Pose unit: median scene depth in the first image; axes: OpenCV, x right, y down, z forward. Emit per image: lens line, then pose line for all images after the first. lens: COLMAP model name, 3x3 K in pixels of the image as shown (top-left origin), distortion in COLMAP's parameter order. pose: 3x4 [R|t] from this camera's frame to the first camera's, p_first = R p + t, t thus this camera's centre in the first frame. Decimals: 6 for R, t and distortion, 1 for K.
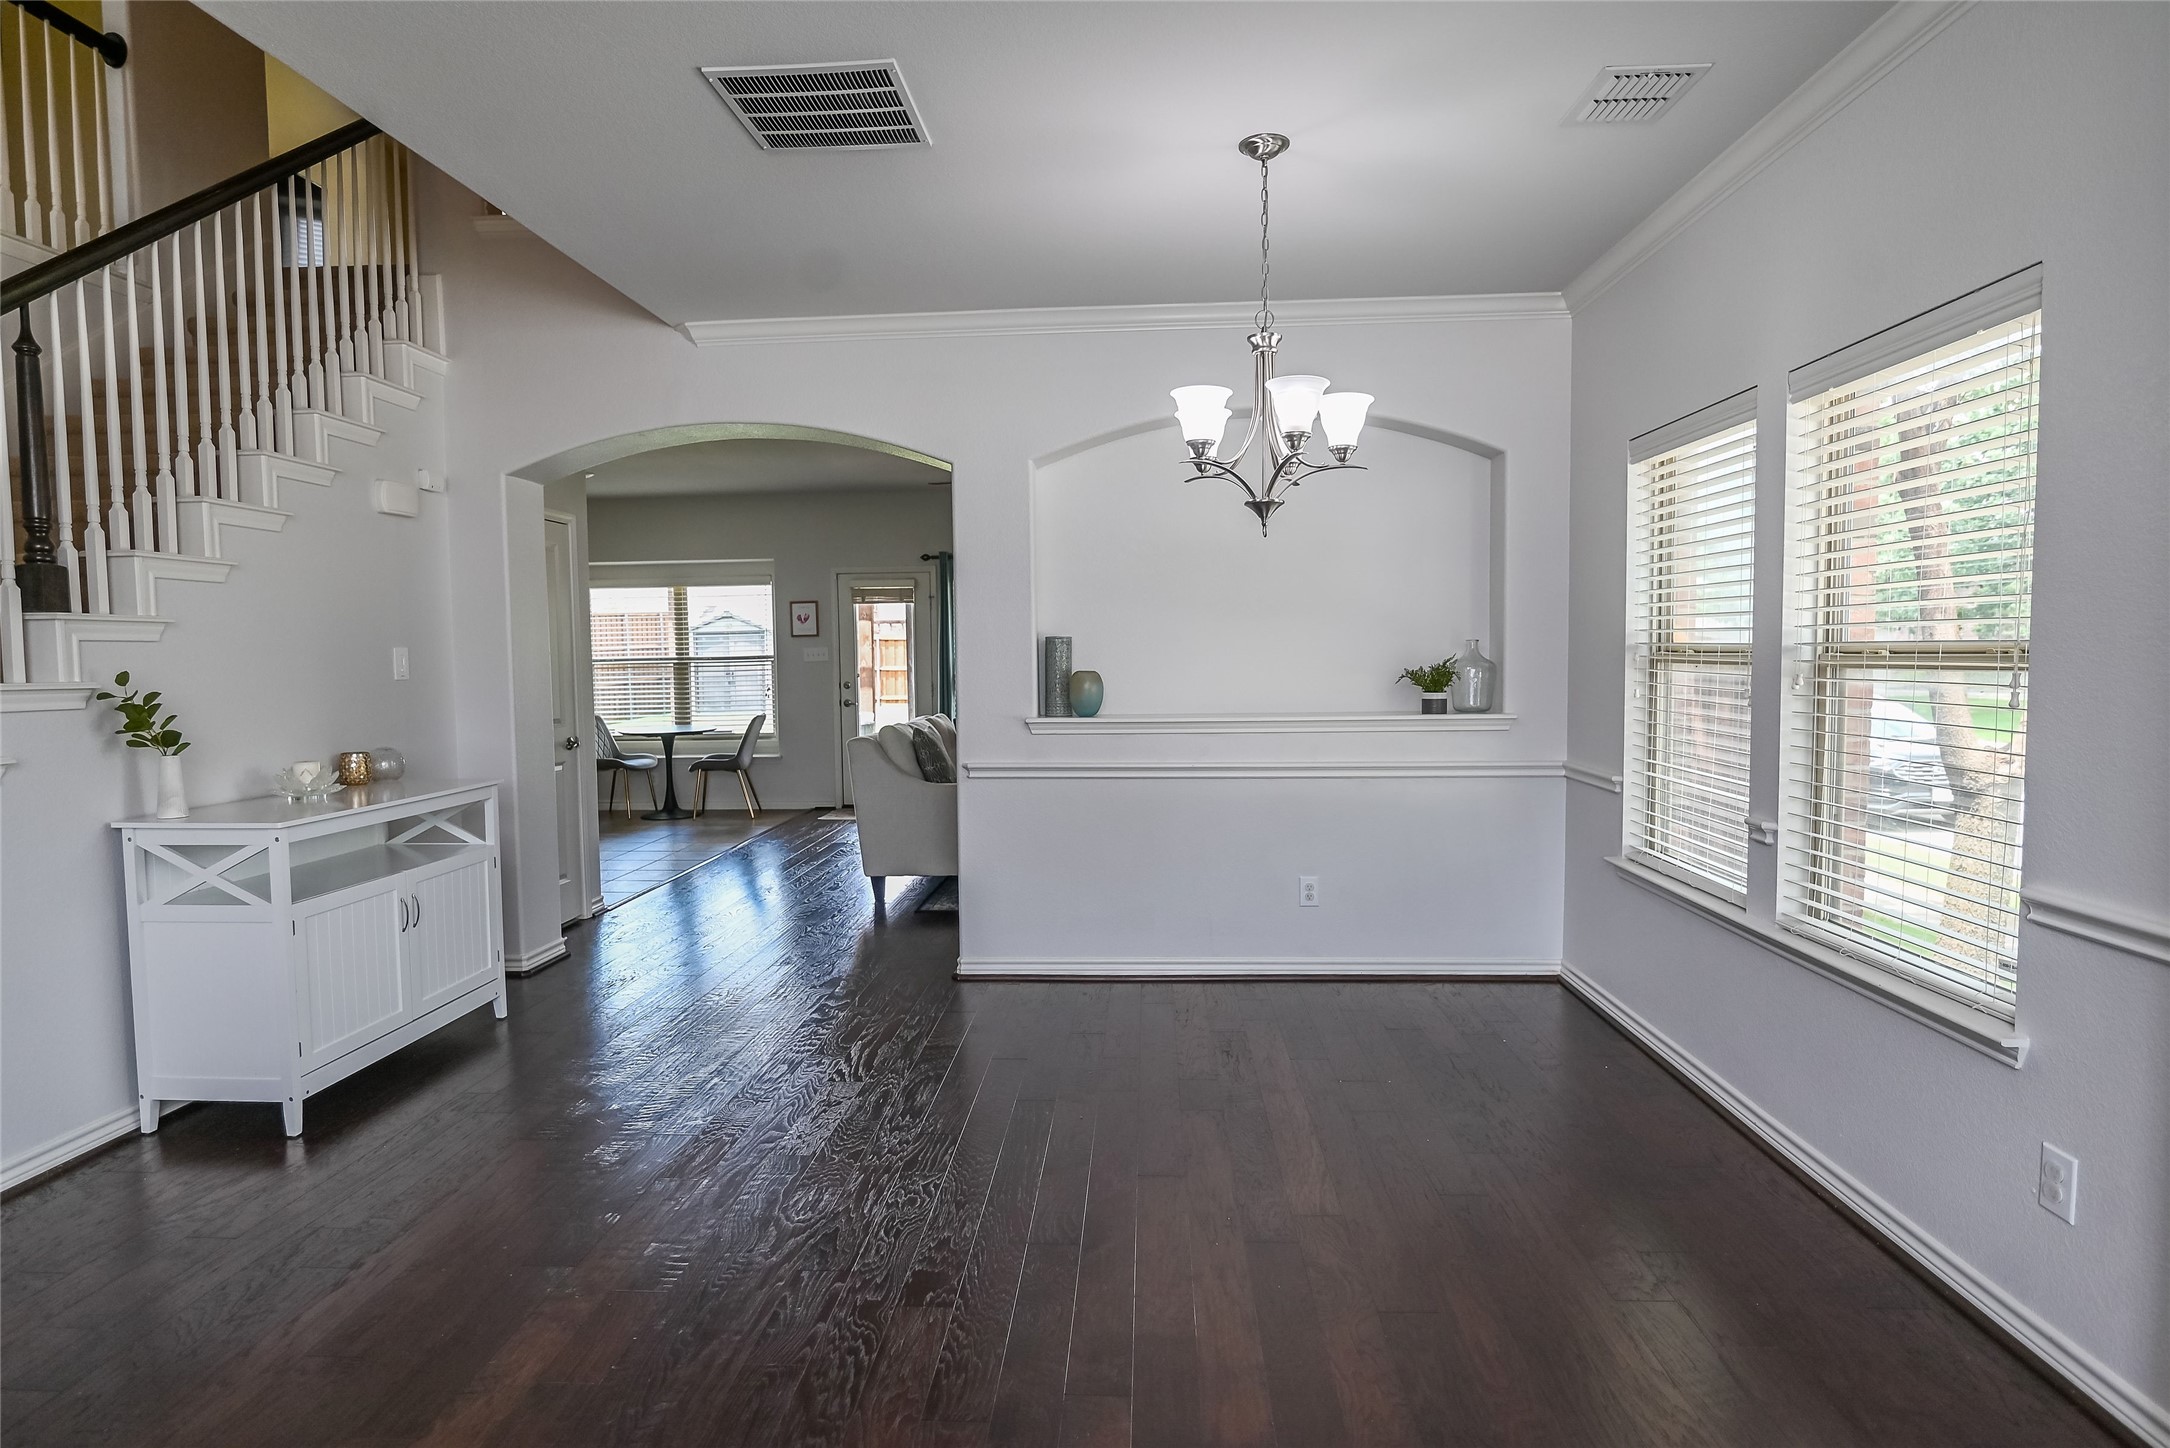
lens RADIAL K [[1111.4, 0, 1085.0], [0, 1111.4, 724.0], [0, 0, 1]] dist [0.000868, 0.000048]
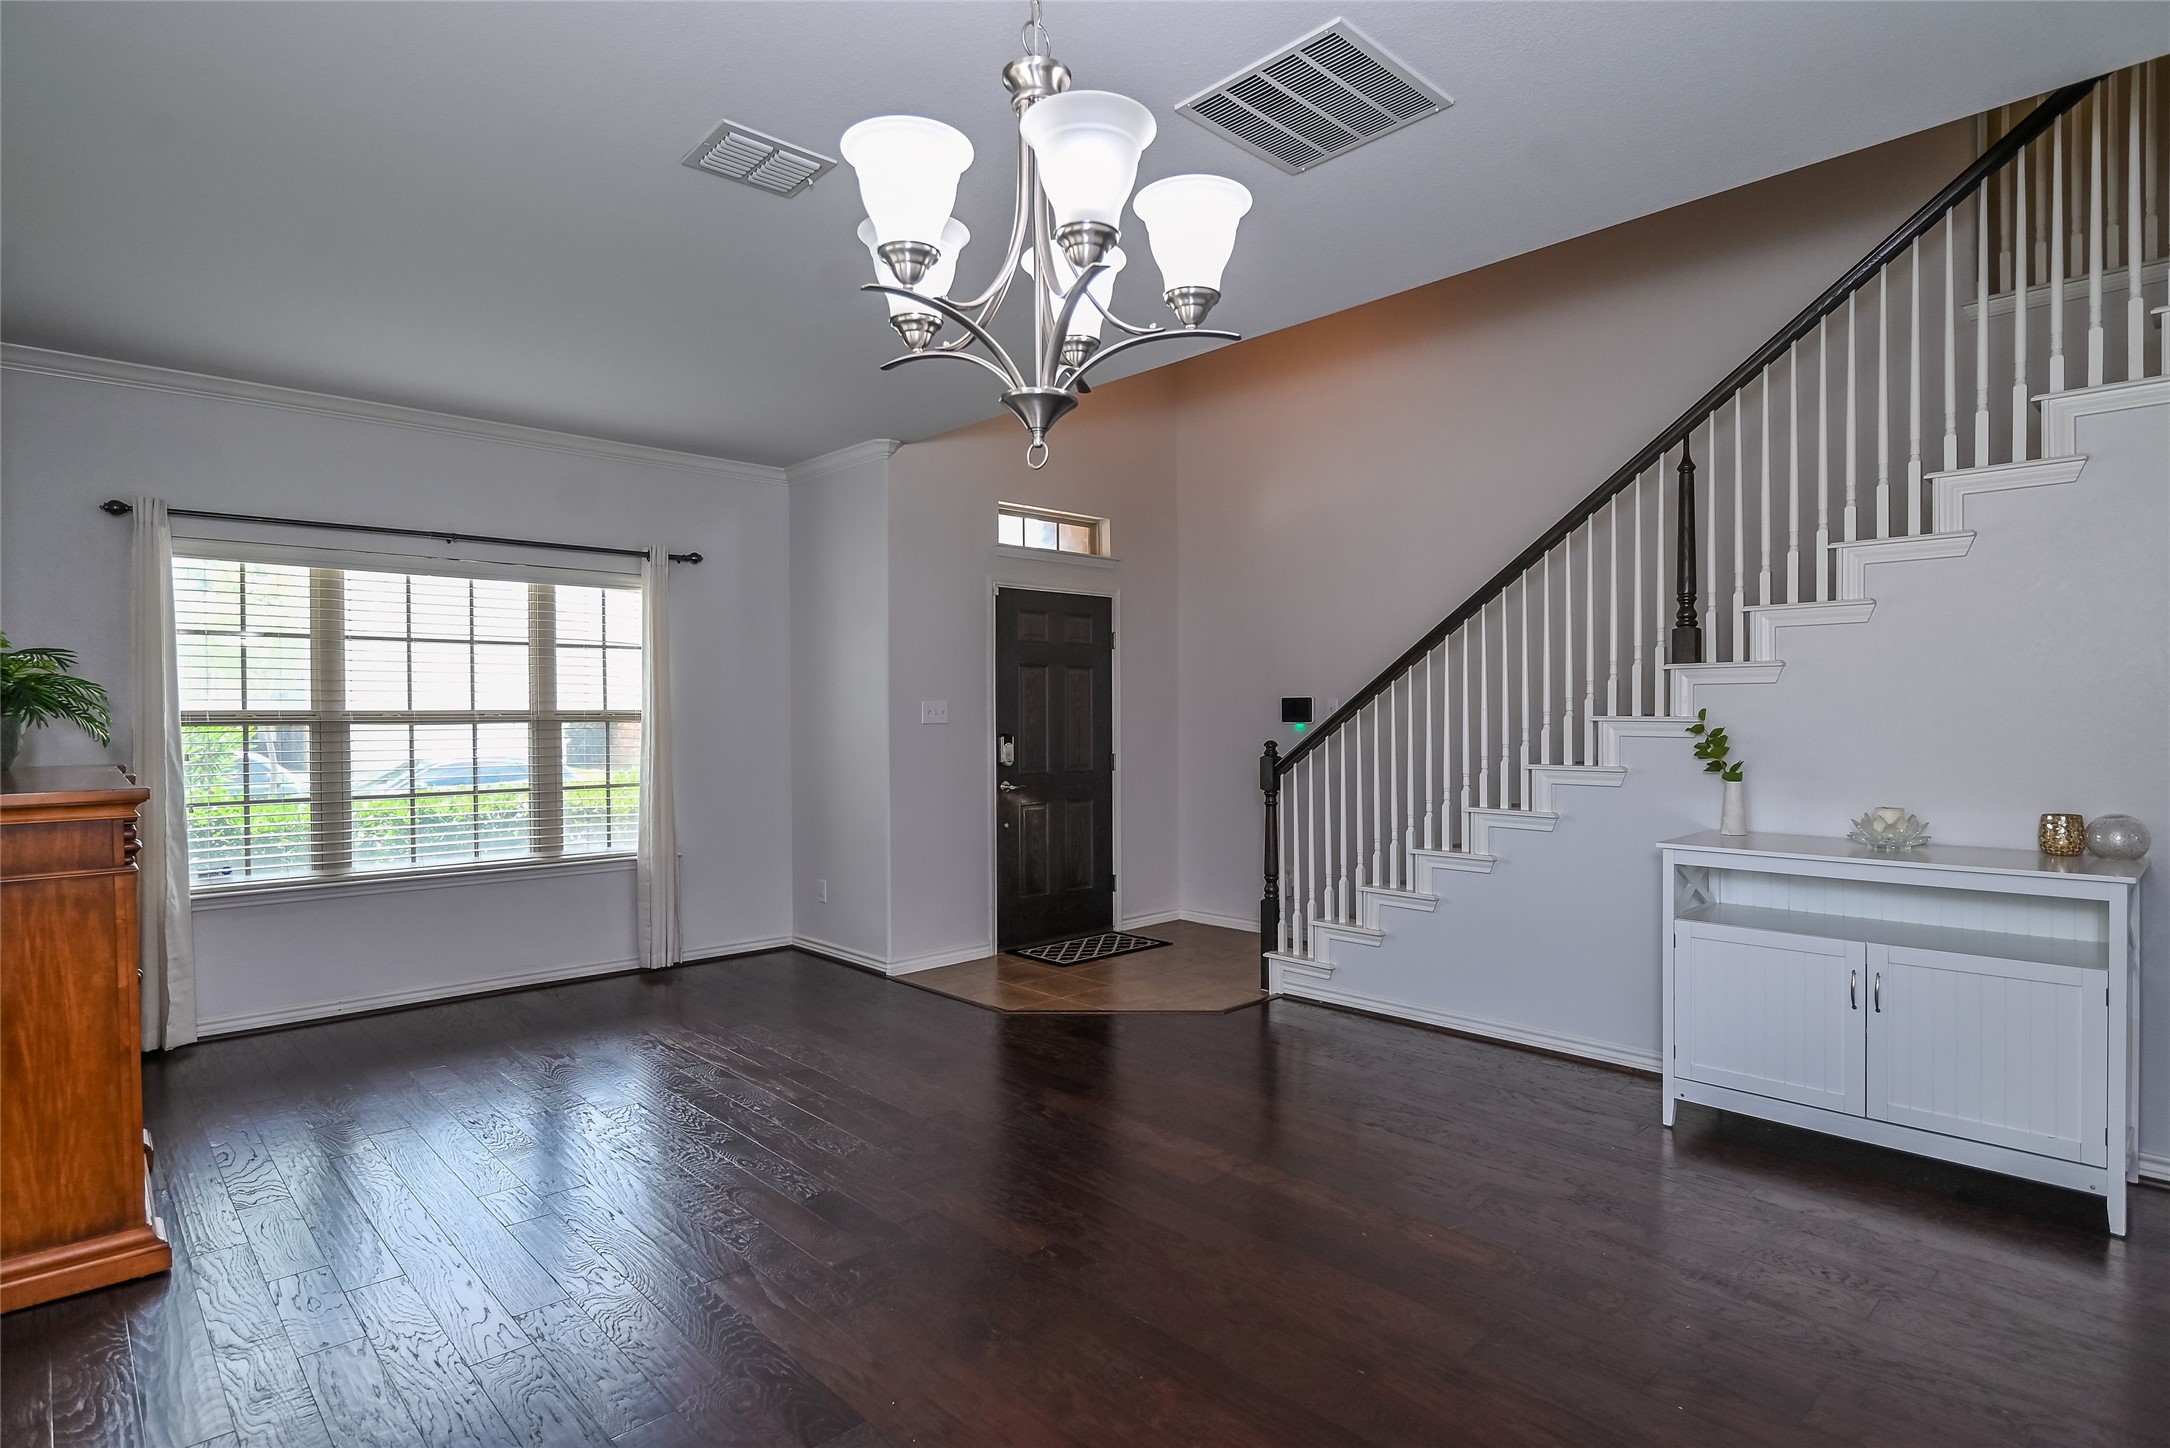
lens RADIAL K [[1111.4, 0, 1085.0], [0, 1111.4, 724.0], [0, 0, 1]] dist [0.000868, 0.000048]
pose [[-0.681435, 0.025335, -0.731440, 0.511552], [-0.031086, 0.997497, 0.063511, -0.088257], [0.731218, 0.066017, -0.678942, 1.348759]]
